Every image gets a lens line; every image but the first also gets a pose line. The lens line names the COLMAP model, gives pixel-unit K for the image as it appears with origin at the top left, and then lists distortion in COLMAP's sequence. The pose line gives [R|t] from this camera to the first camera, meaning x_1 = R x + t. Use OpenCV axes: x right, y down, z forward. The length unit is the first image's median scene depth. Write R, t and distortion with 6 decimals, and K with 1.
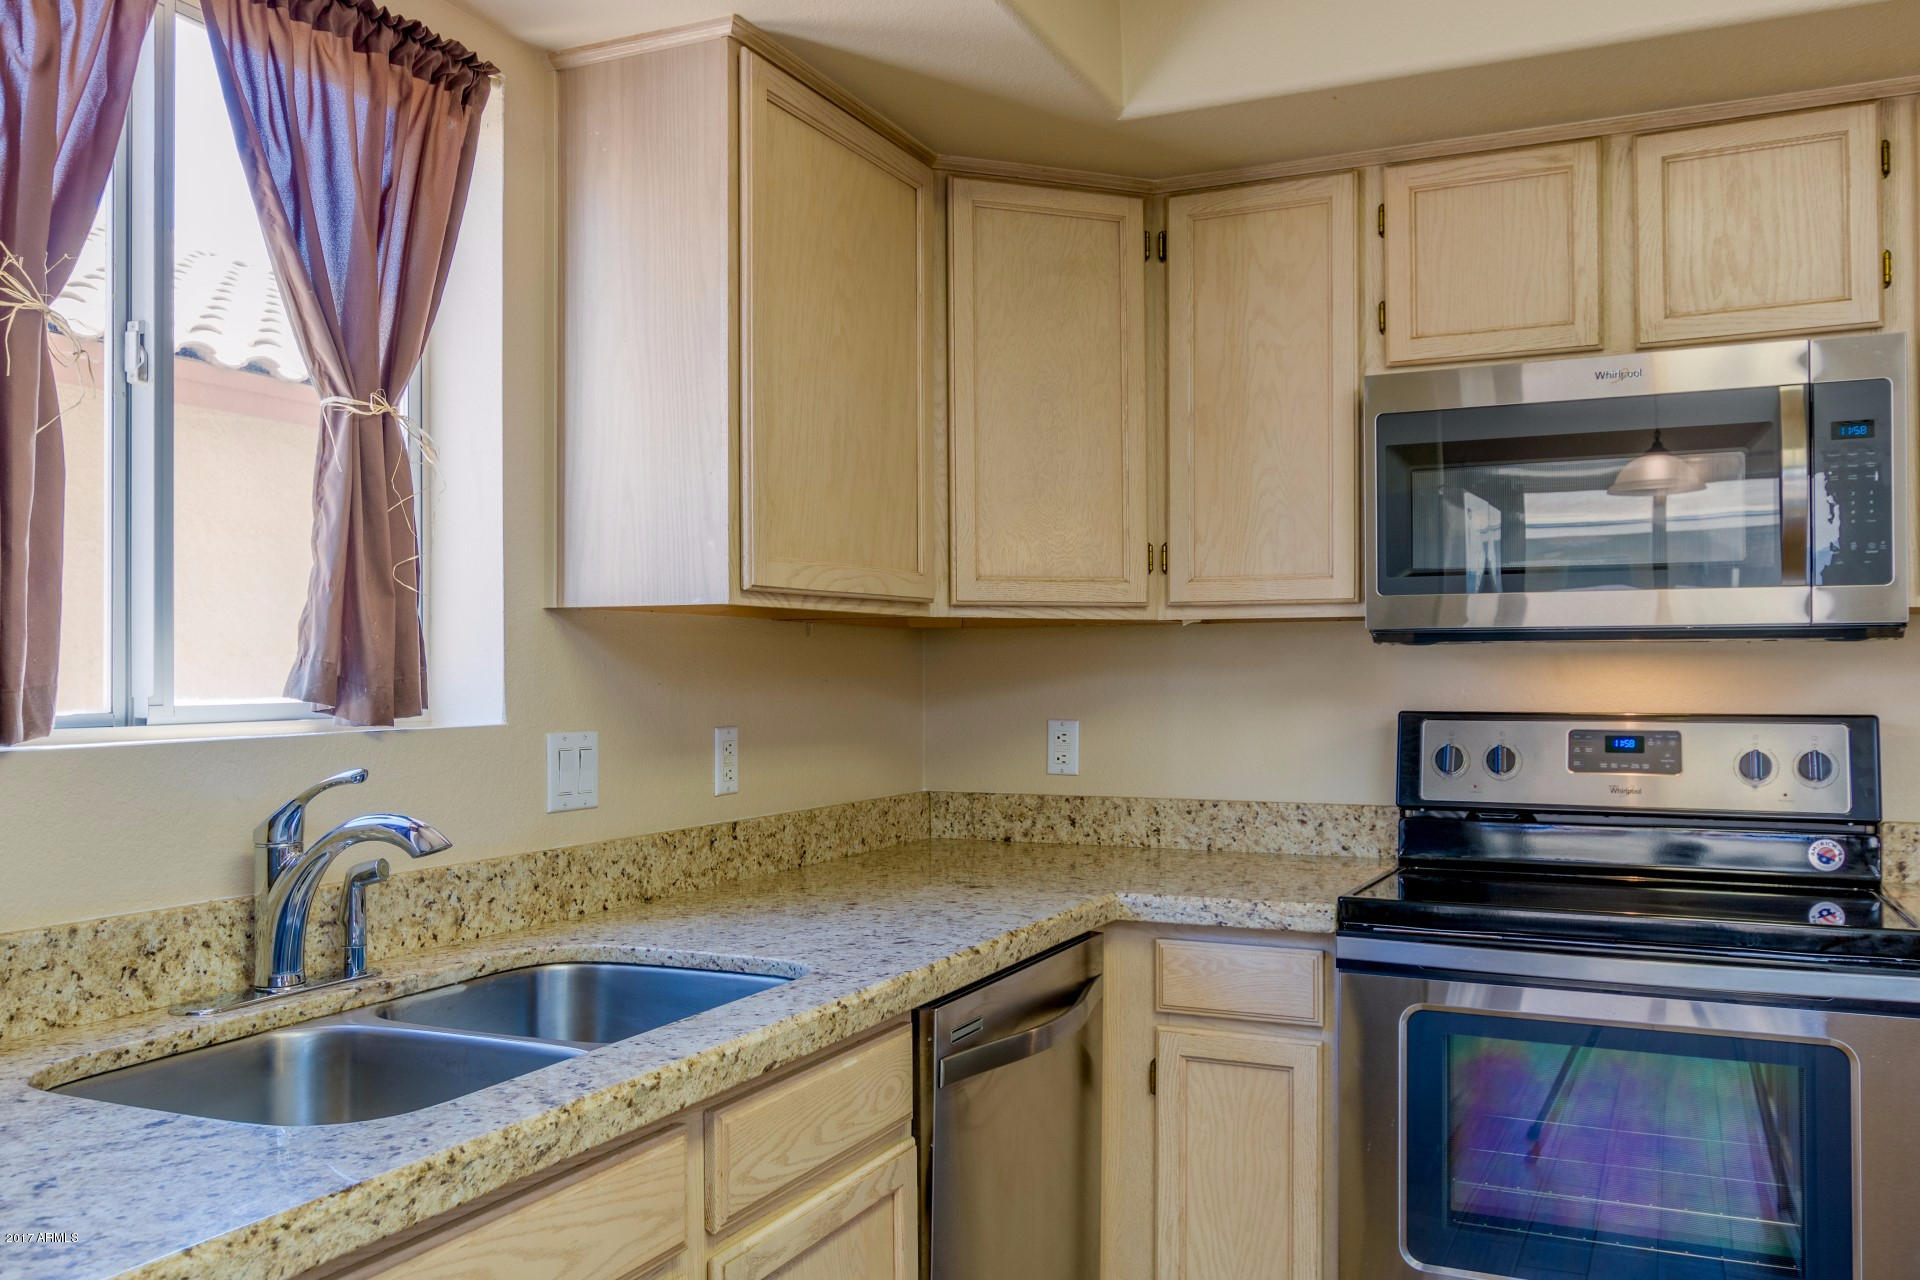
lens RADIAL K [[1545.1, 0, 954.1], [0, 1545.1, 650.3], [0, 0, 1]] dist [0.000390, -0.000091]
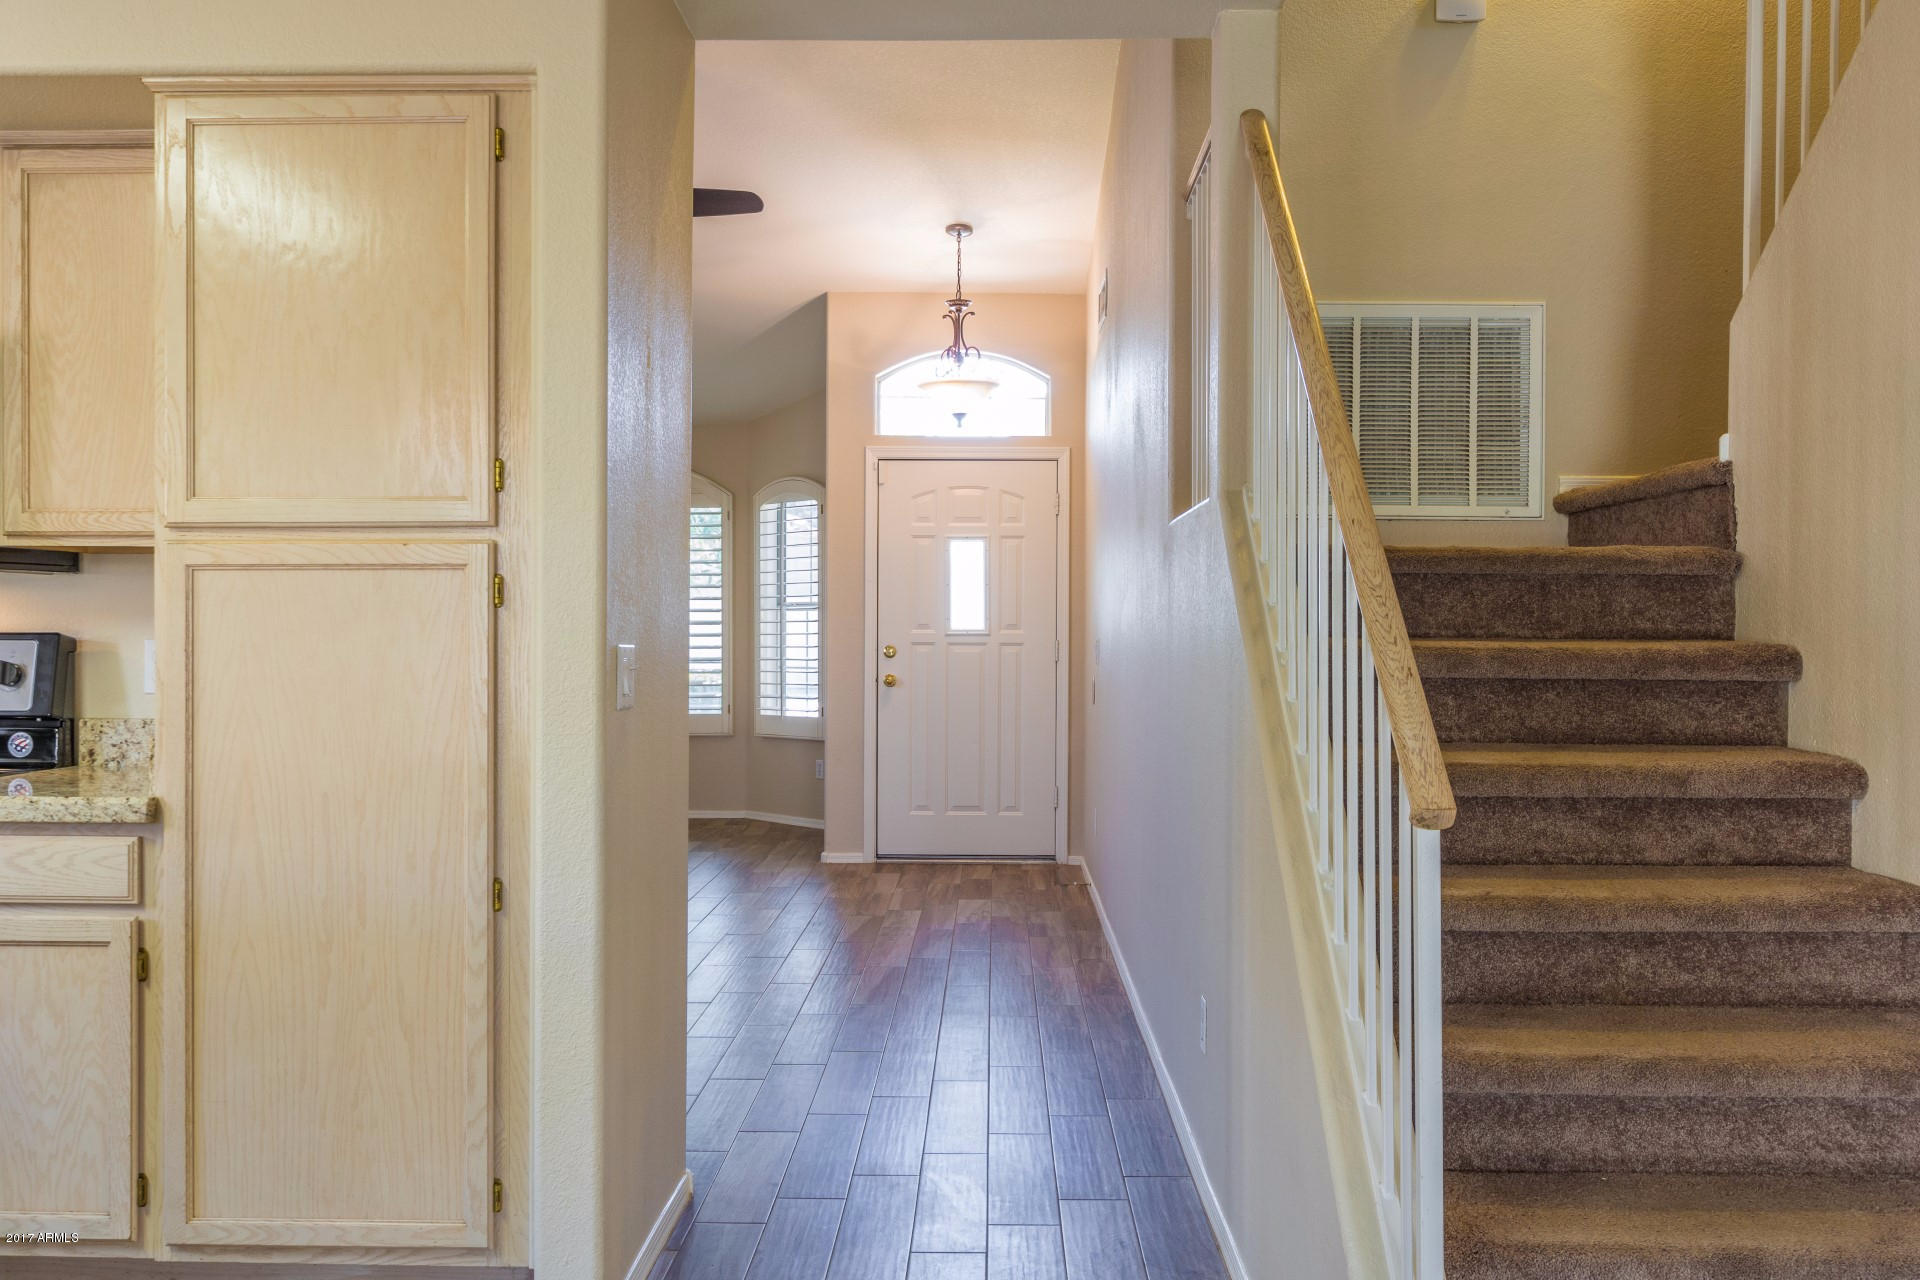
lens RADIAL K [[1678.0, 0, 956.5], [0, 1678.0, 650.8], [0, 0, 1]] dist [-0.002940, -0.003795]
pose [[0.916297, 0.002541, 0.400492, 0.817029], [-0.012537, 0.999672, 0.022341, 0.019269], [-0.400304, -0.025492, 0.916028, -0.620513]]
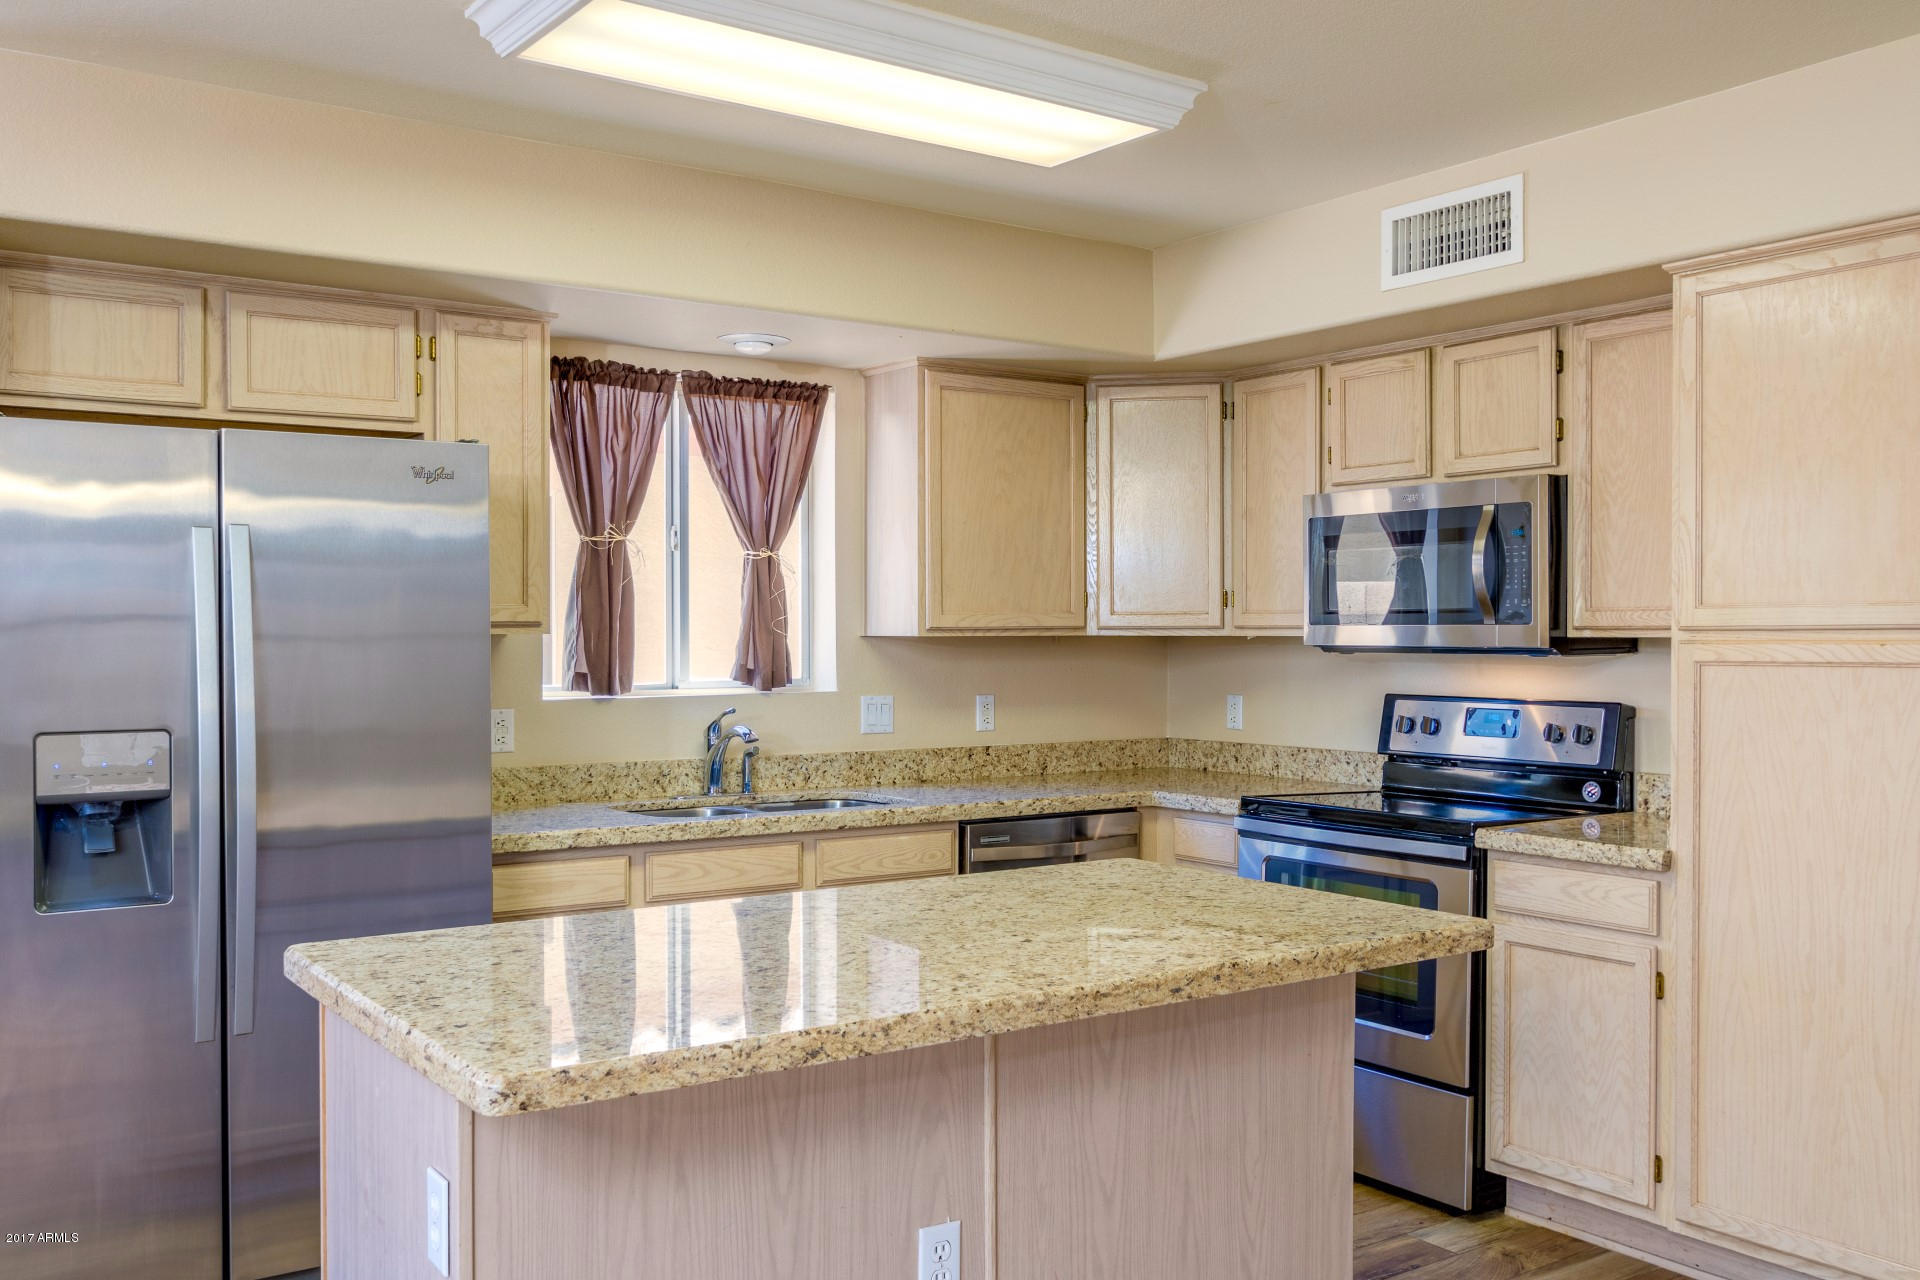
lens RADIAL K [[1678.0, 0, 956.5], [0, 1678.0, 650.8], [0, 0, 1]] dist [-0.002940, -0.003795]
pose [[0.866522, 0.008148, -0.499072, 0.974243], [0.004887, 0.999680, 0.024806, -0.062600], [0.499114, -0.023934, 0.866206, -0.894535]]
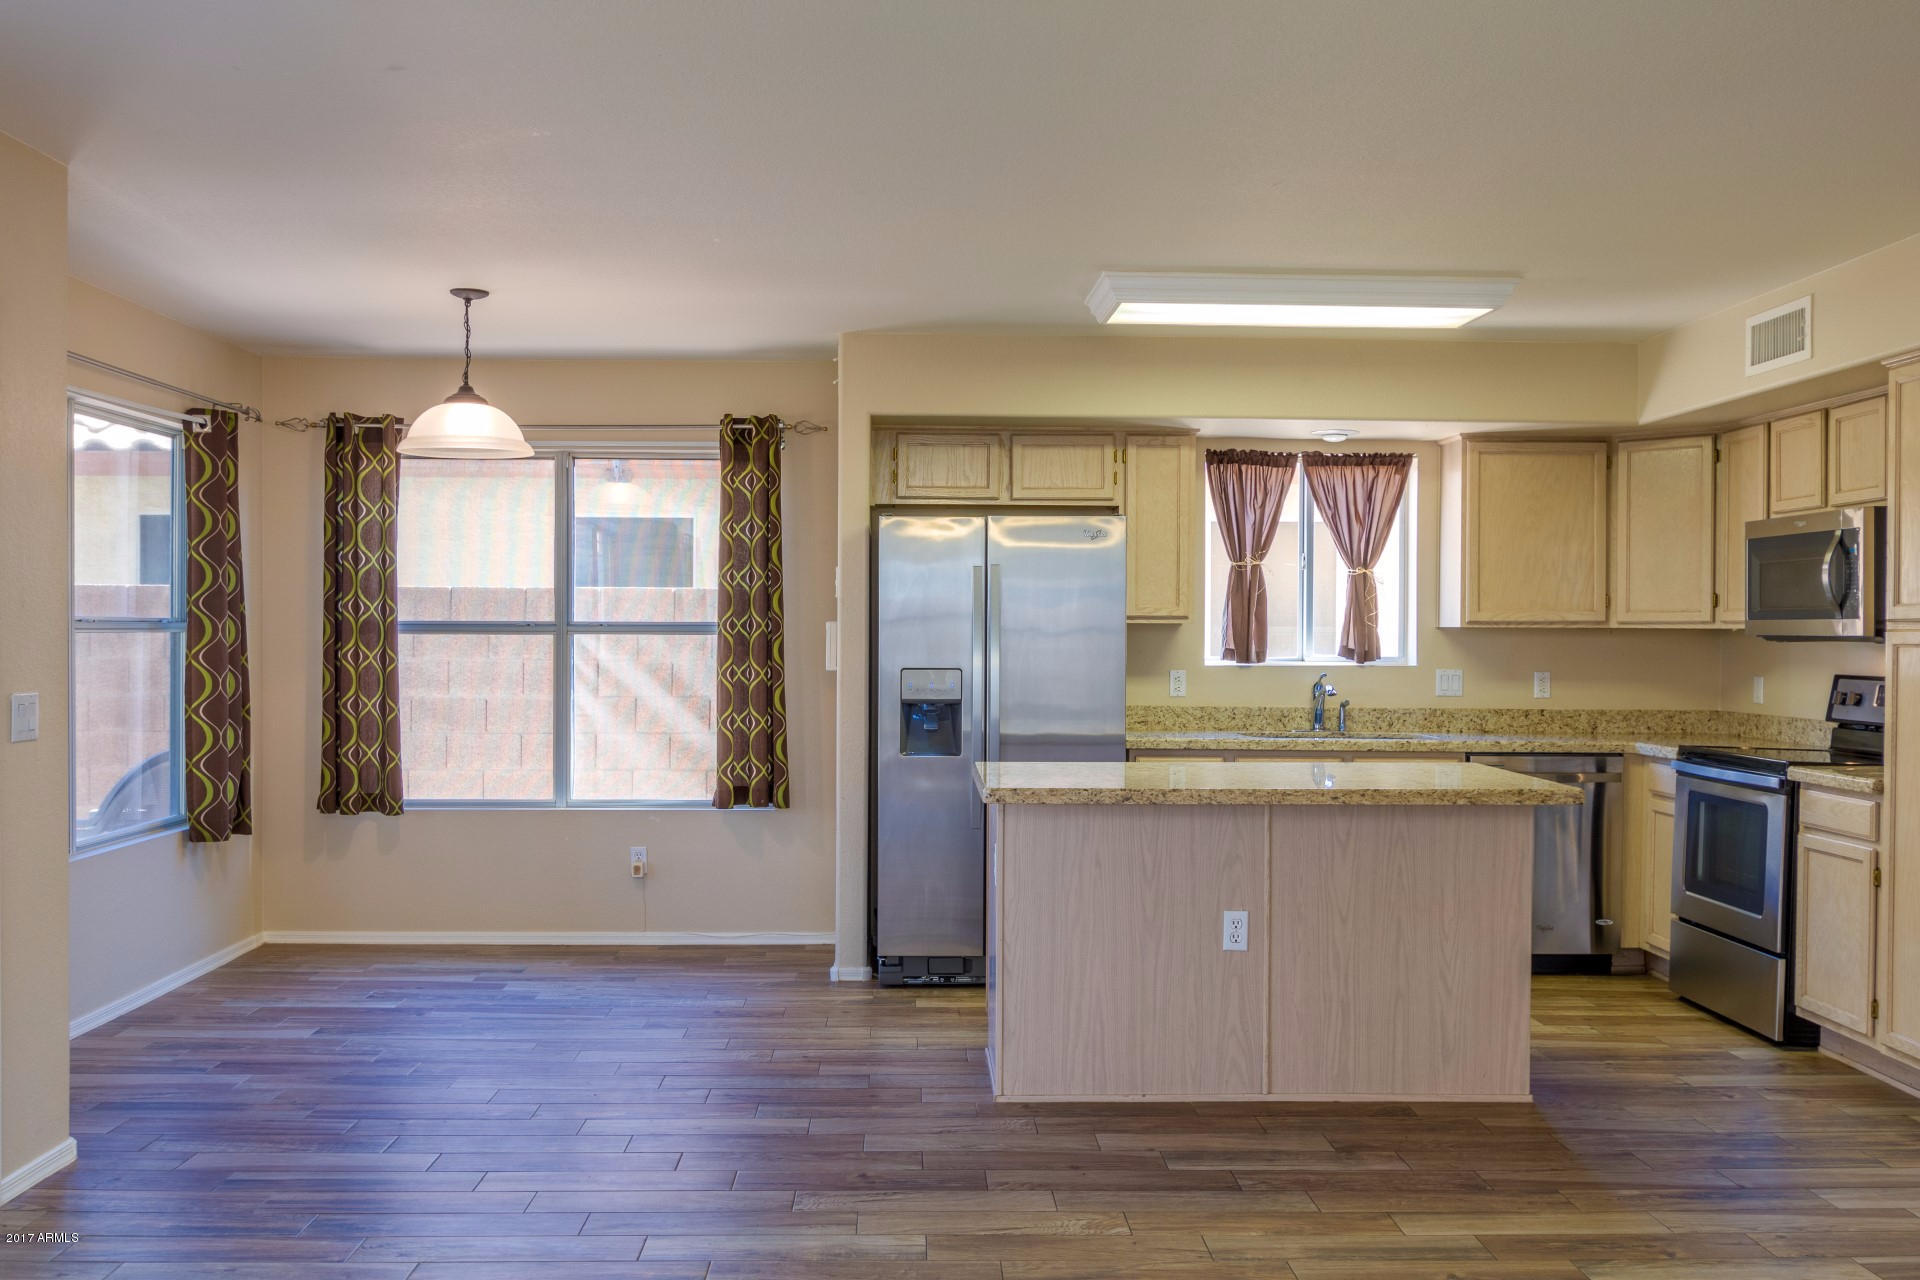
lens RADIAL K [[1678.0, 0, 956.5], [0, 1678.0, 650.8], [0, 0, 1]] dist [-0.002940, -0.003795]
pose [[0.450859, 0.016426, -0.892444, 2.191356], [0.004655, 0.999774, 0.020753, -0.053188], [0.892583, -0.013511, 0.450681, -1.274566]]
